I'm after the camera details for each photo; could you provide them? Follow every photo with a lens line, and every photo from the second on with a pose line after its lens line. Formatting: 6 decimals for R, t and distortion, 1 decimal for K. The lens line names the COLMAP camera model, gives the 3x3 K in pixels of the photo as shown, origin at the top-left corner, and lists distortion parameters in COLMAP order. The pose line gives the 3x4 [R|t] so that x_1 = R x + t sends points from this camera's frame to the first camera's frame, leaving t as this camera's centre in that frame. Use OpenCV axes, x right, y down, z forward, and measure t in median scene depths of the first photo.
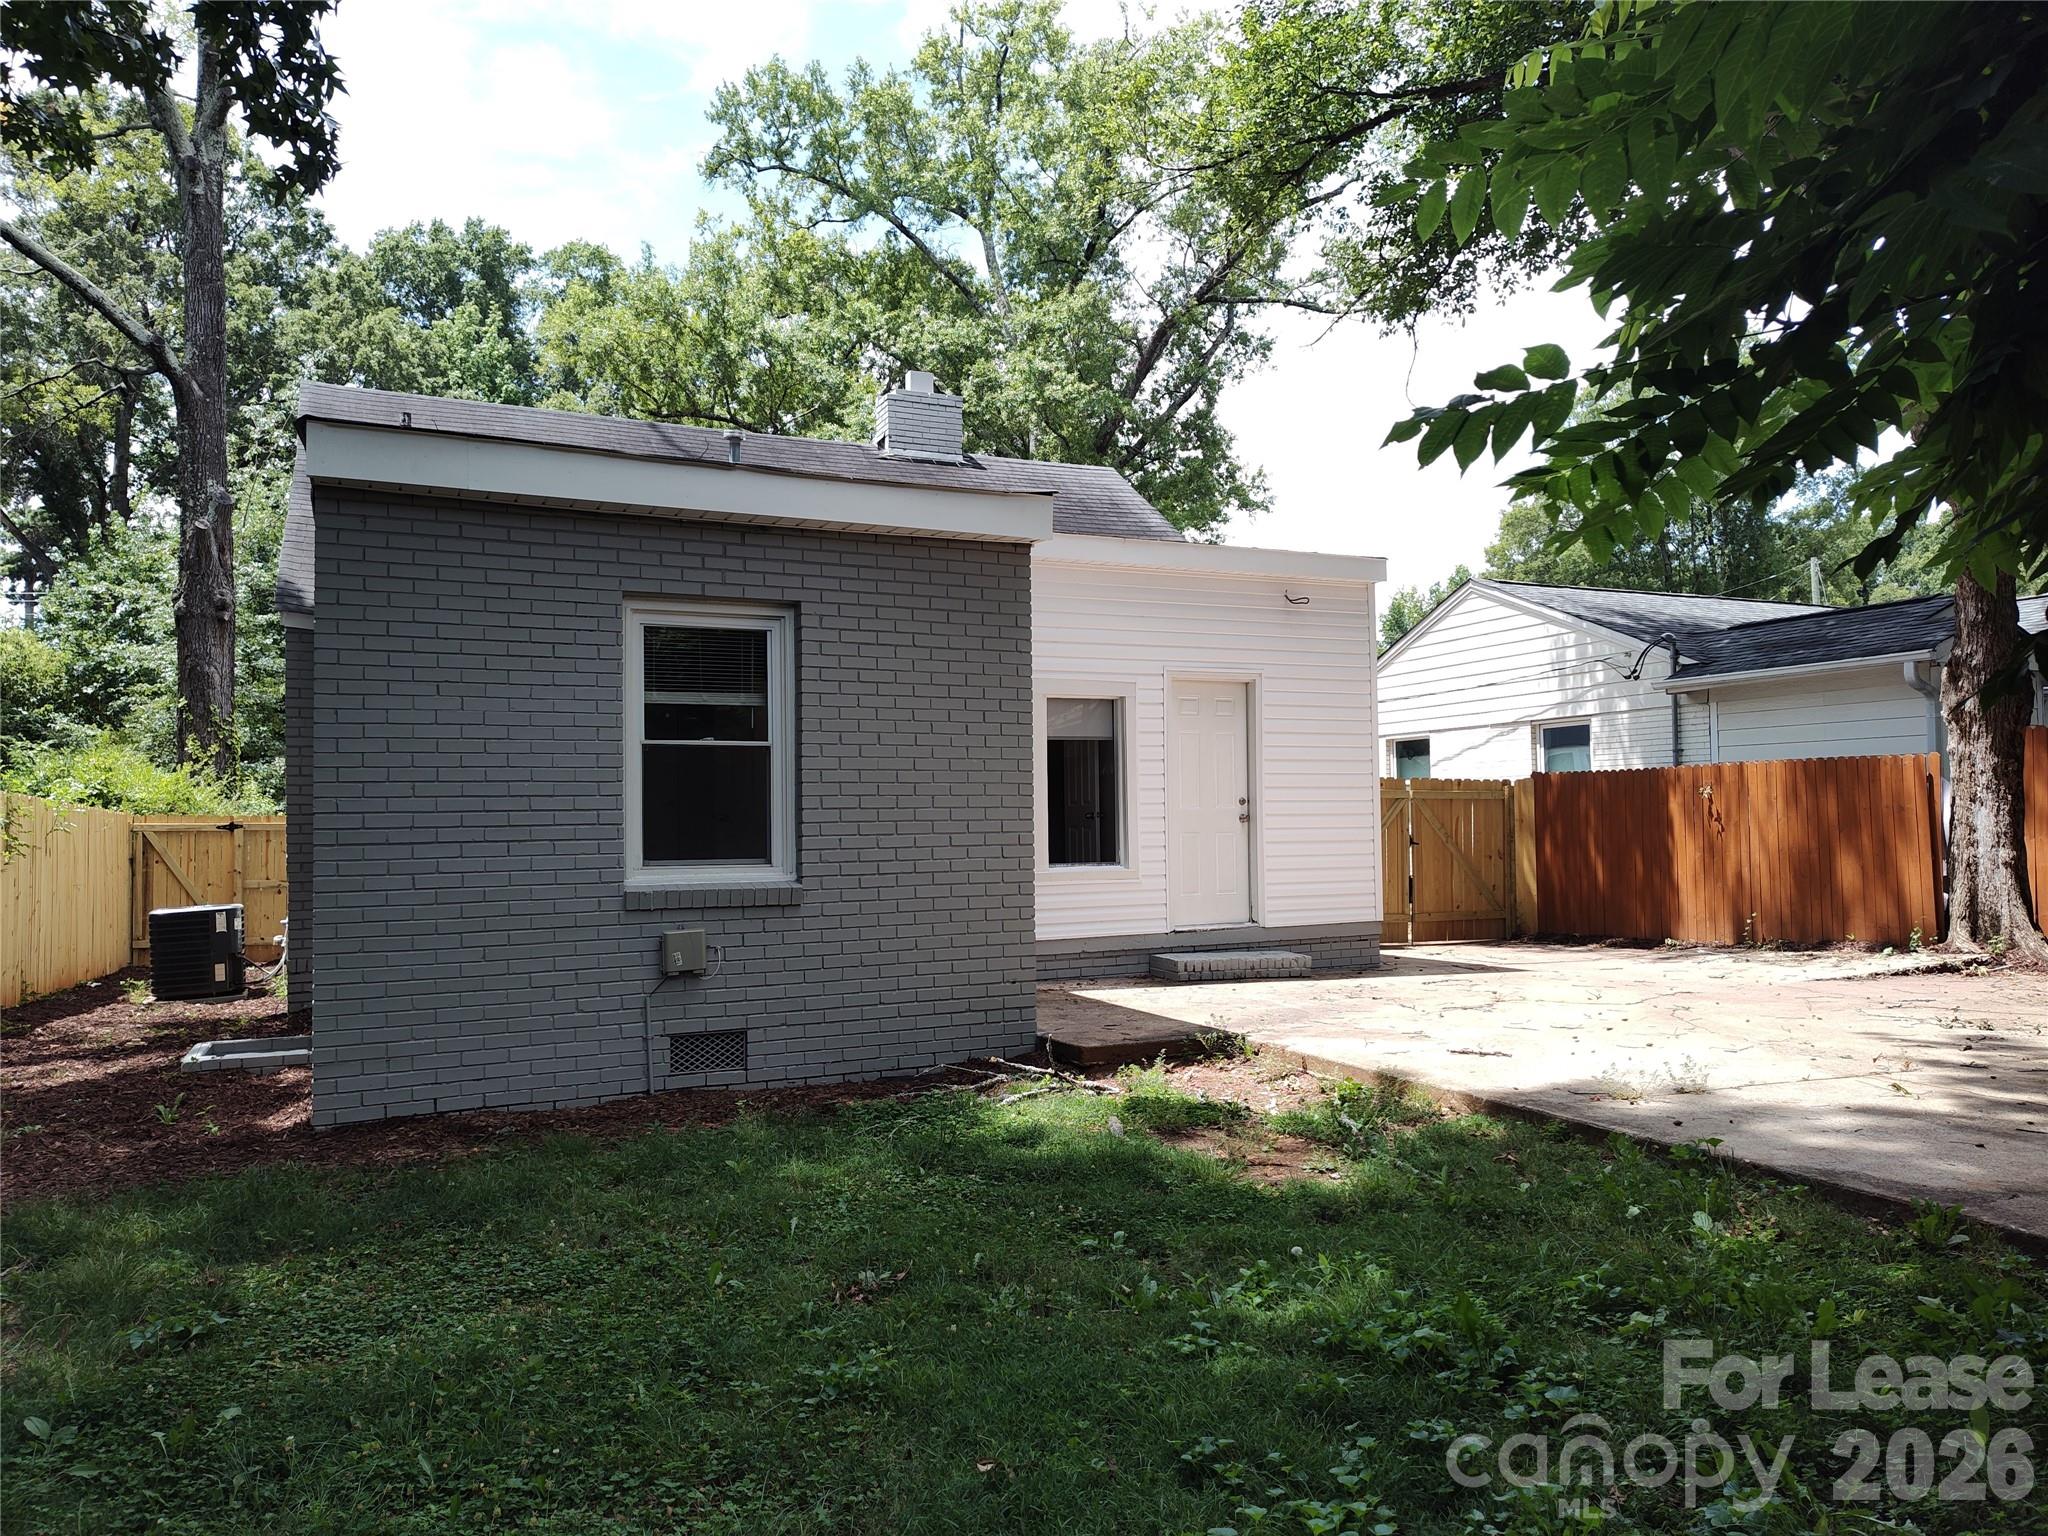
lens RADIAL K [[1379.6, 0, 1014.5], [0, 1379.6, 765.4], [0, 0, 1]] dist [0.054599, -0.065546]
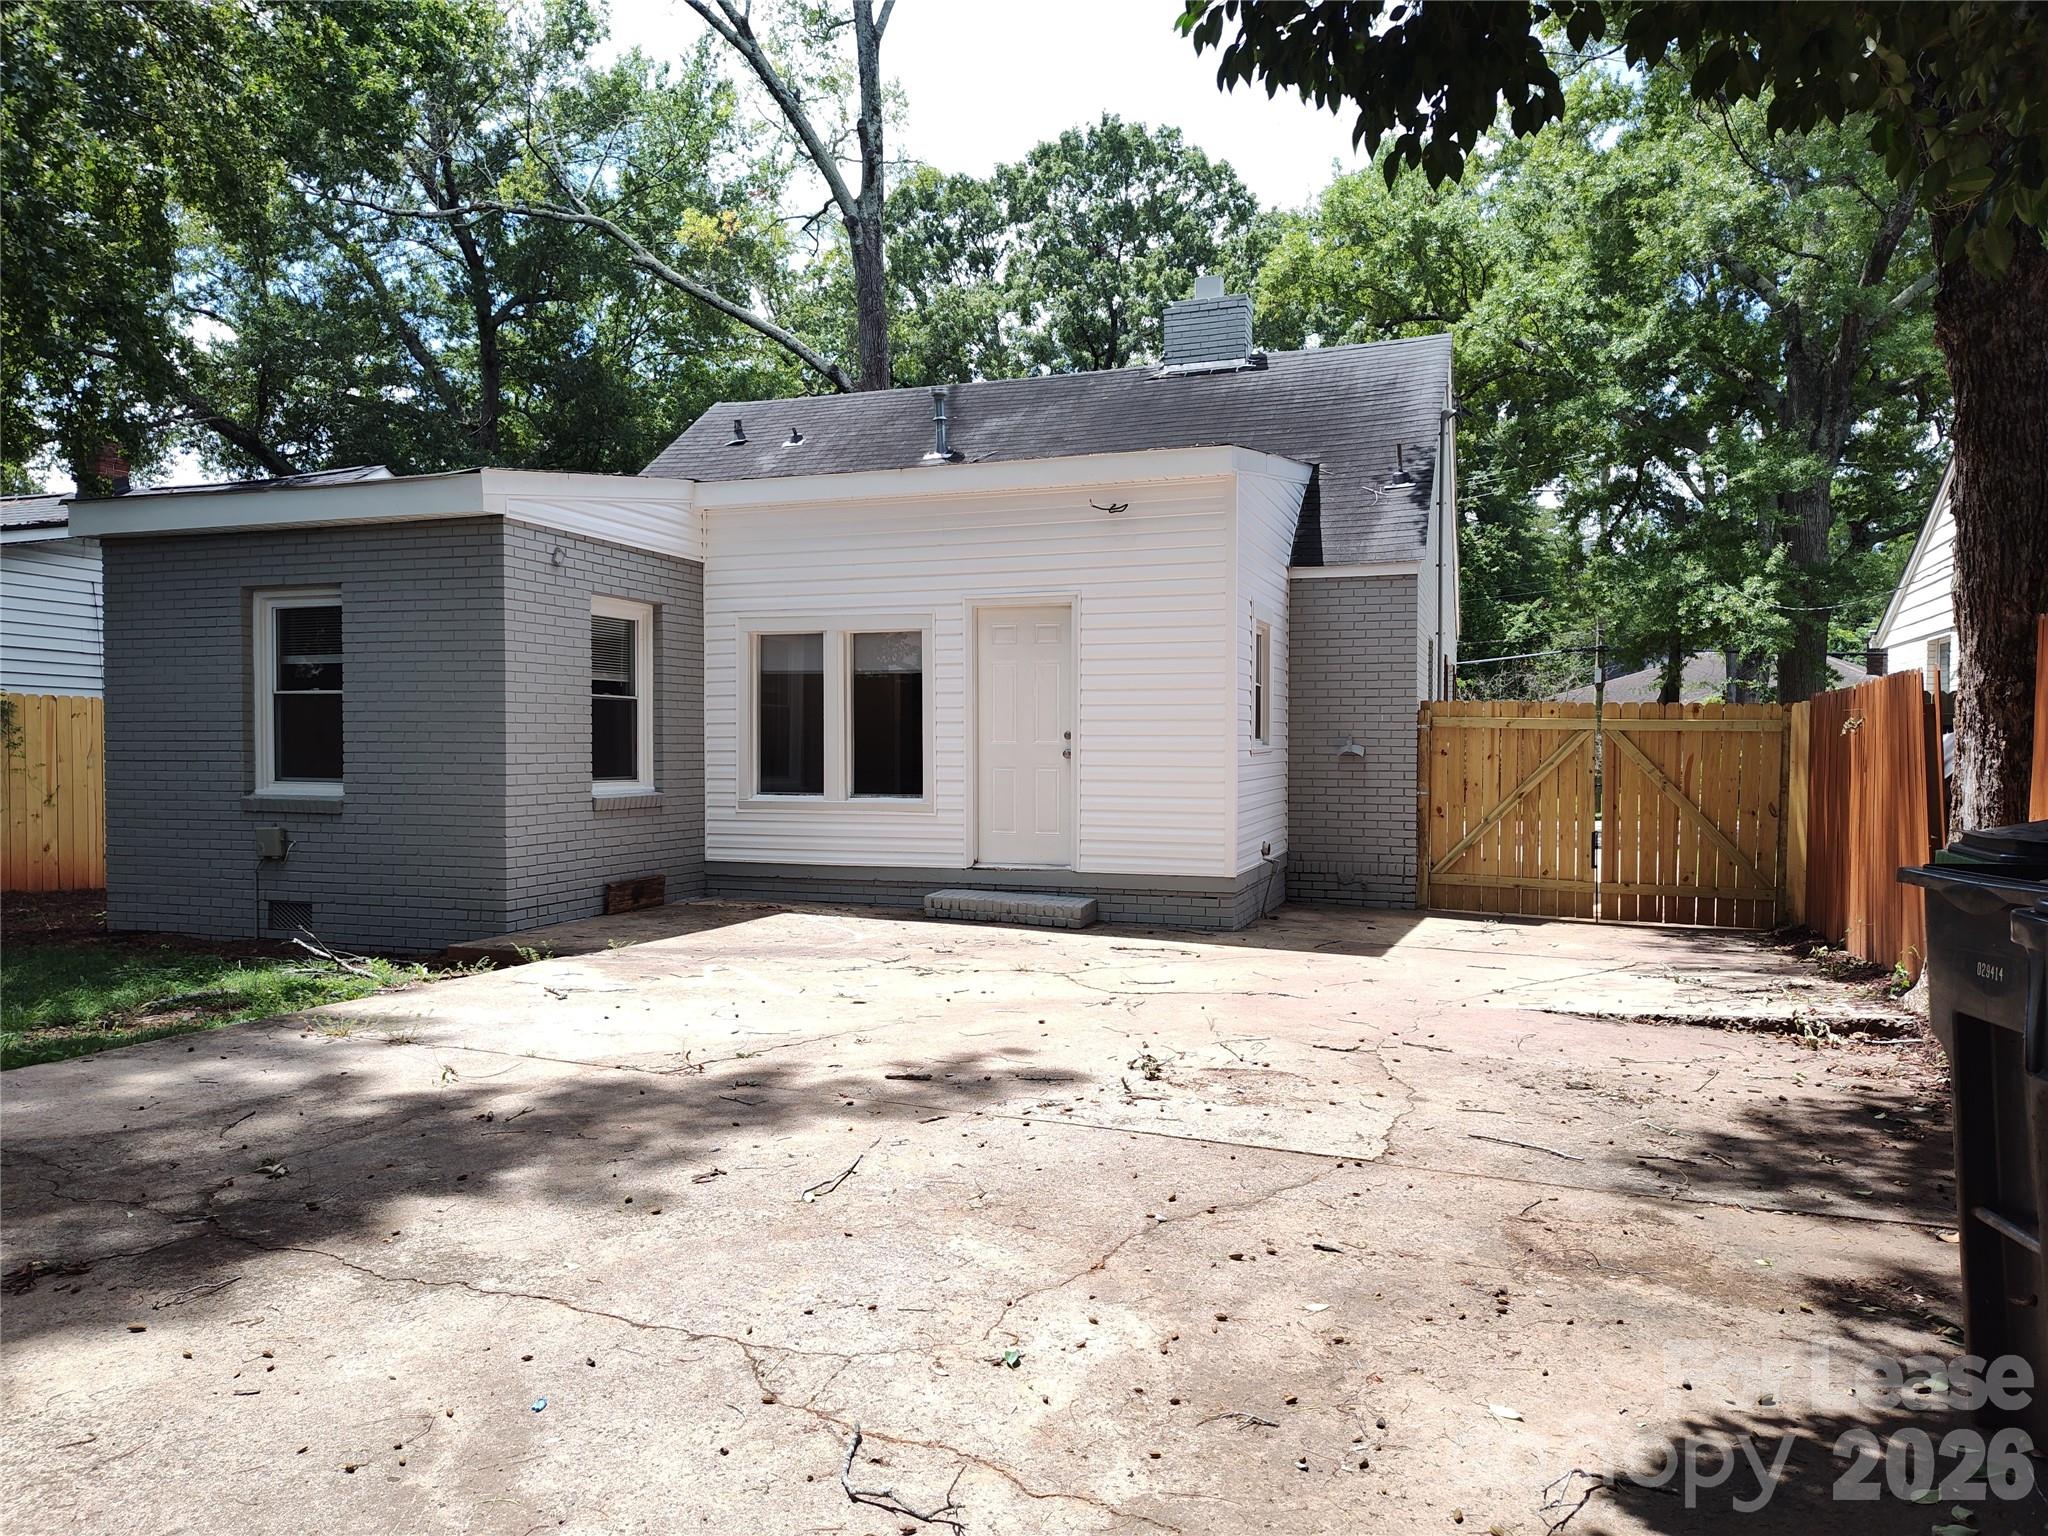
lens RADIAL K [[1387.3, 0, 1030.0], [0, 1387.3, 770.6], [0, 0, 1]] dist [0.061800, -0.063700]
pose [[0.718376, 0.028191, -0.695084, 0.831619], [0.017140, 0.998158, 0.058197, -0.005030], [0.695444, -0.053721, 0.716569, 0.332224]]
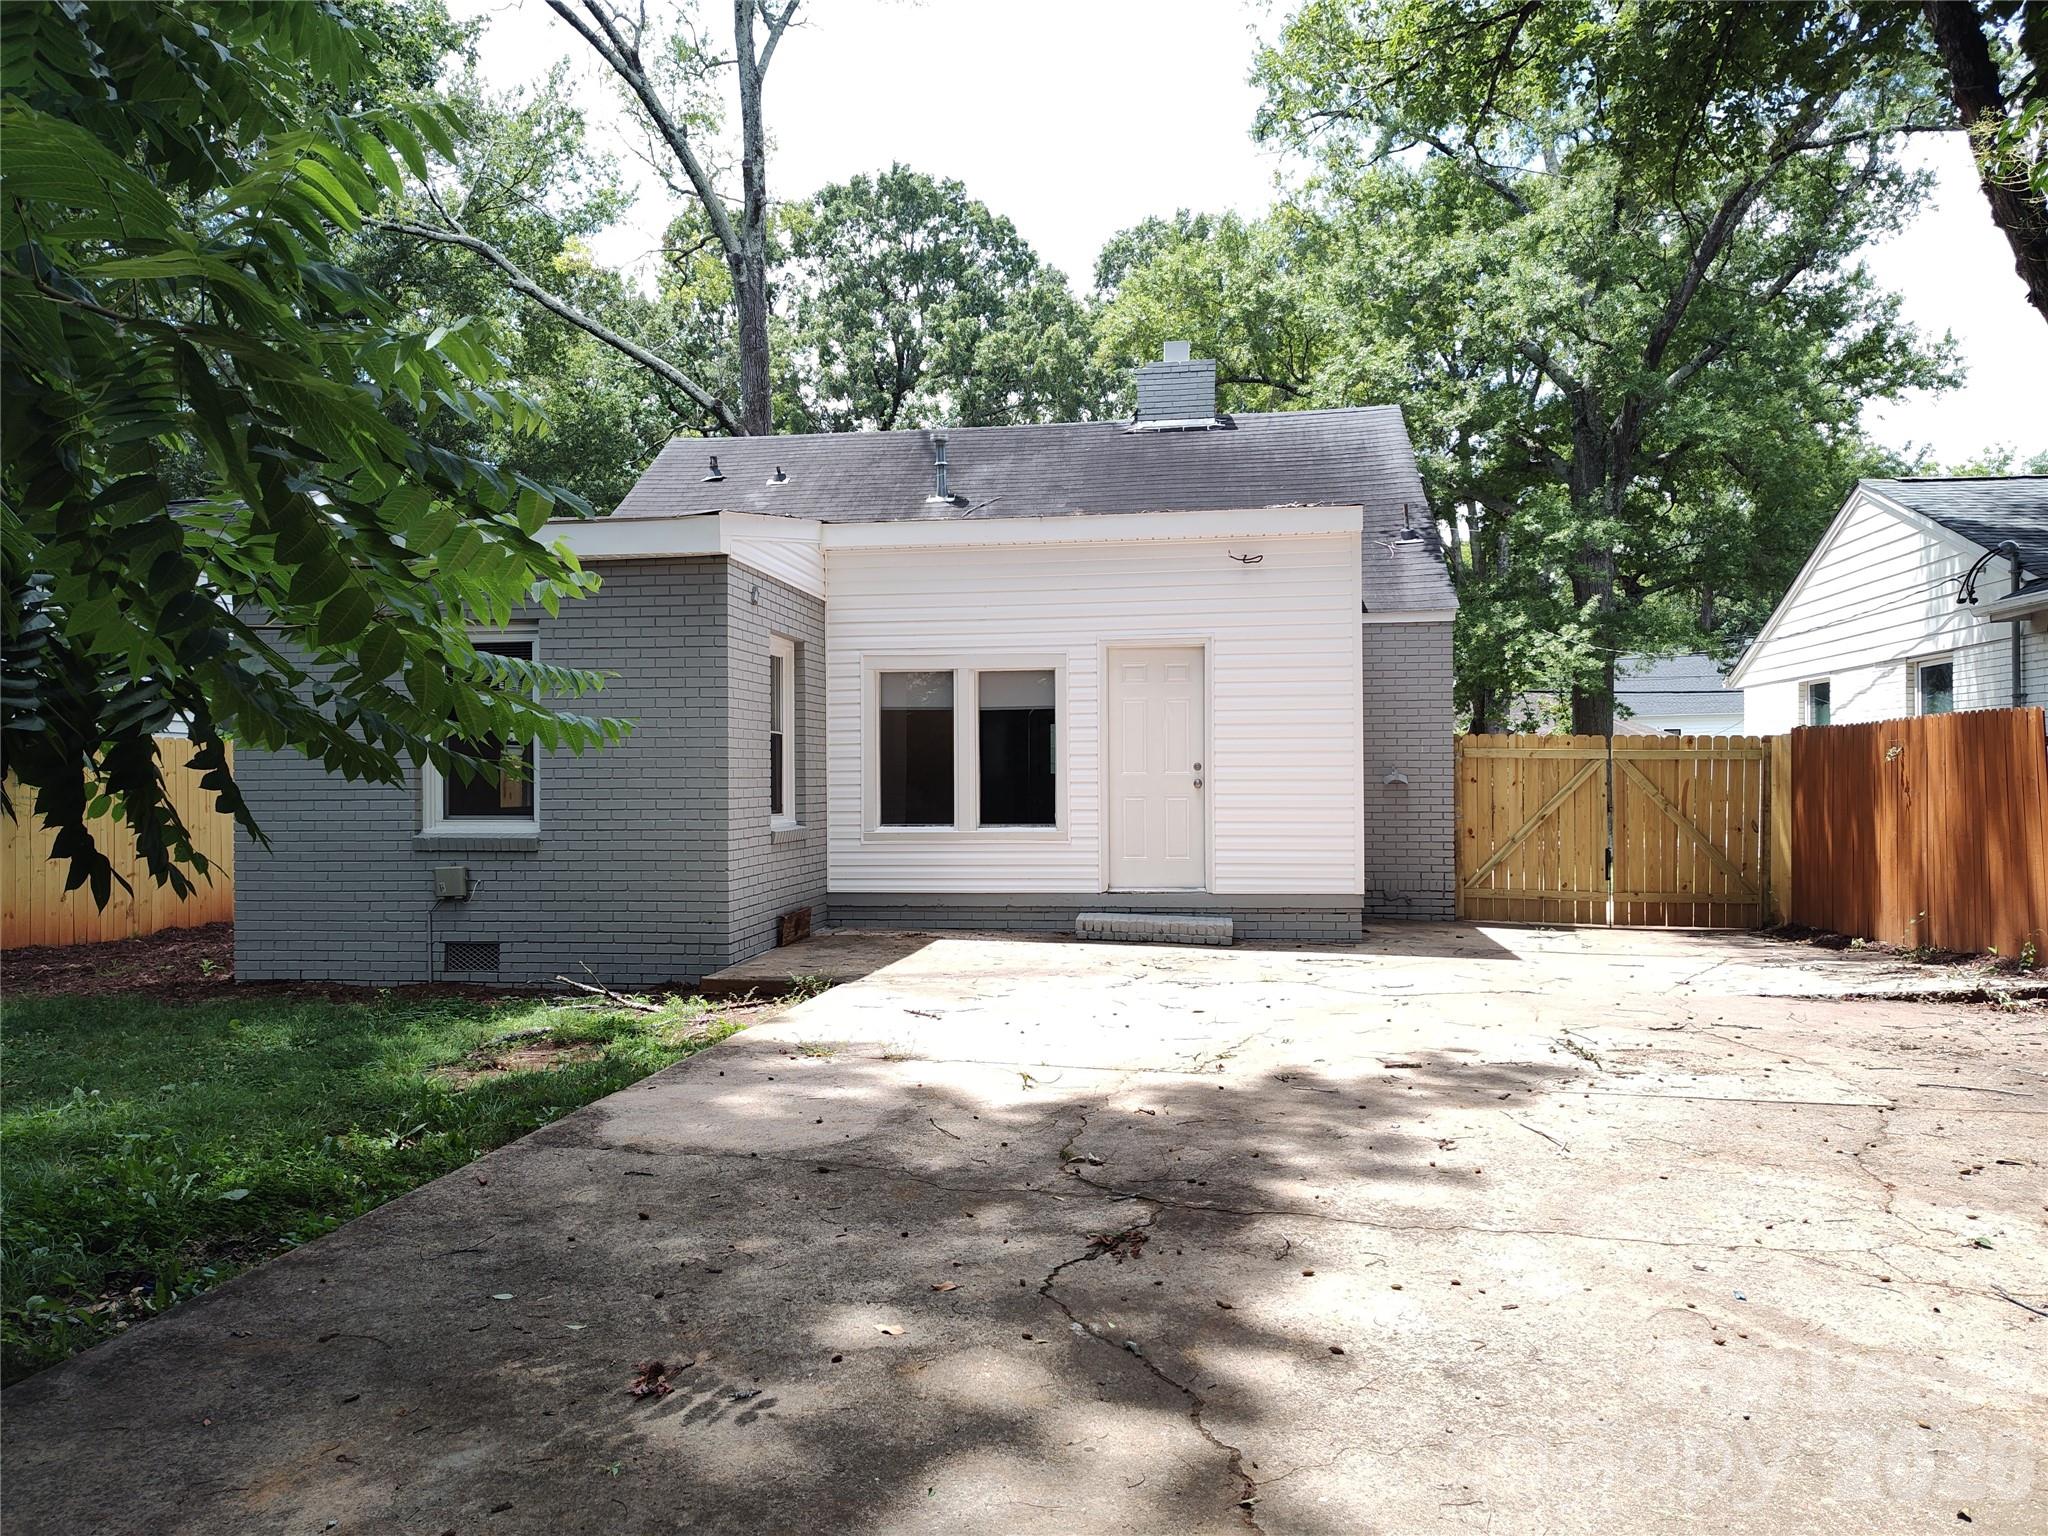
lens RADIAL K [[1383.9, 0, 1024.0], [0, 1383.9, 768.0], [0, 0, 1]] dist [0.058671, -0.065477]
pose [[0.841395, 0.003933, -0.540406, 0.629469], [0.018025, 0.999213, 0.035337, -0.011069], [0.540120, -0.039473, 0.840662, 0.096613]]
